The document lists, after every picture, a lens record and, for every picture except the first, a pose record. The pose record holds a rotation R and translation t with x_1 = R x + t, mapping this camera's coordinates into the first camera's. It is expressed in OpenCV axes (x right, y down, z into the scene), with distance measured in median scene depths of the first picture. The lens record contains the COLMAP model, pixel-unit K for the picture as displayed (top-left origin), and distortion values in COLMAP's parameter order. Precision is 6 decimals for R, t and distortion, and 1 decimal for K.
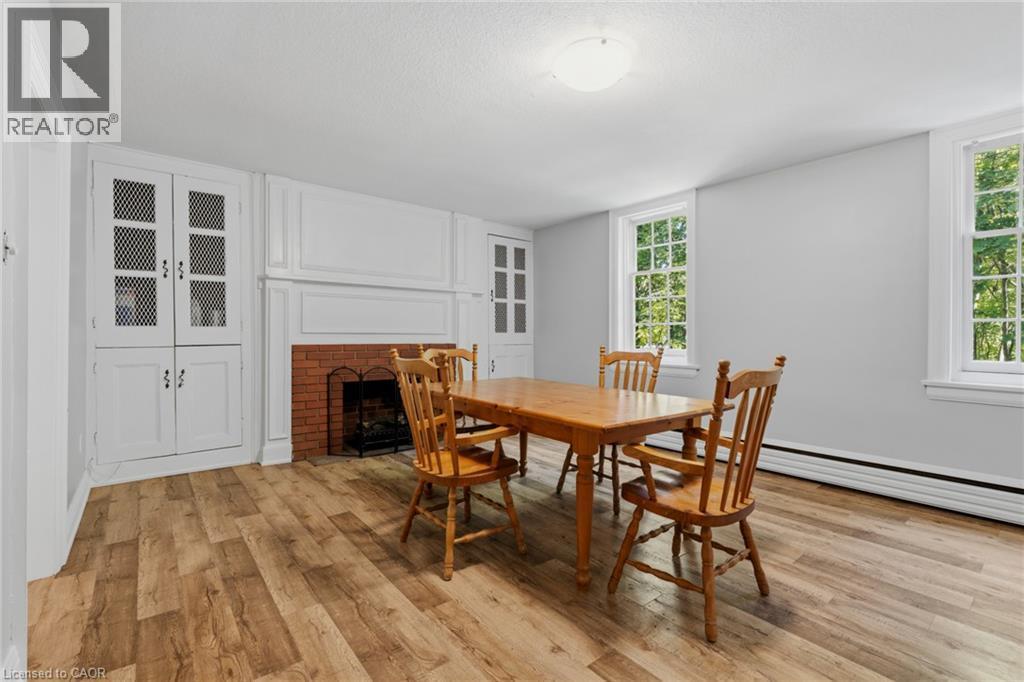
lens RADIAL K [[464.3, 0, 510.4], [0, 464.3, 335.6], [0, 0, 1]] dist [-0.002199, 0.000223]
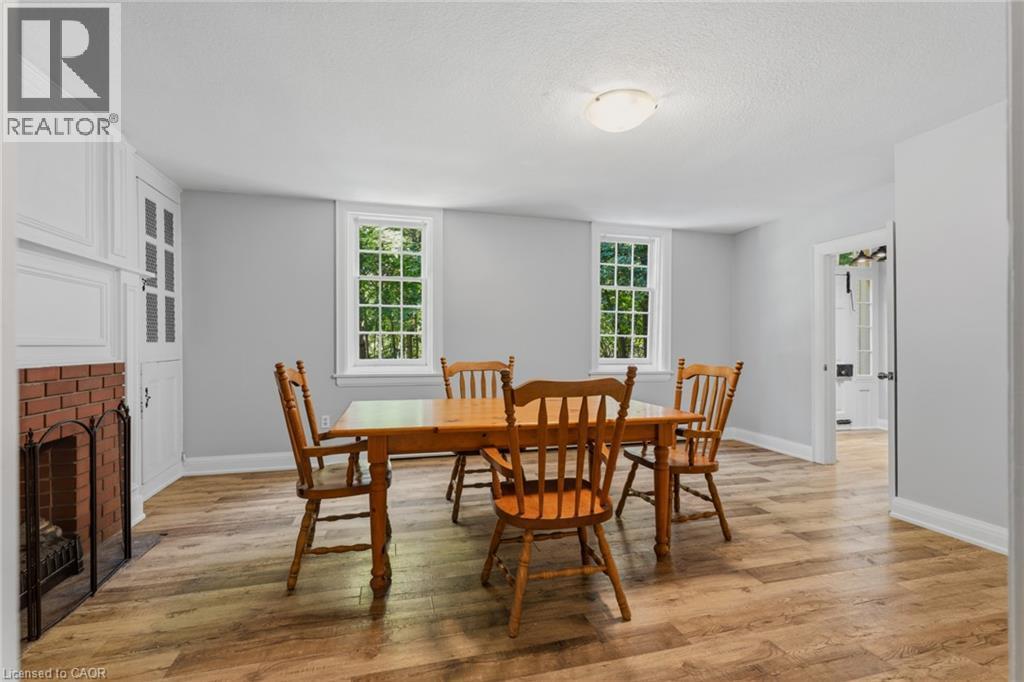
lens RADIAL K [[464.3, 0, 511.4], [0, 464.3, 341.3], [0, 0, 1]] dist [-0.002199, 0.000223]
pose [[0.397709, -0.000193, 0.917512, -0.666772], [0.004156, 0.999990, -0.001591, -0.008025], [-0.917502, 0.004446, 0.397706, 0.535885]]
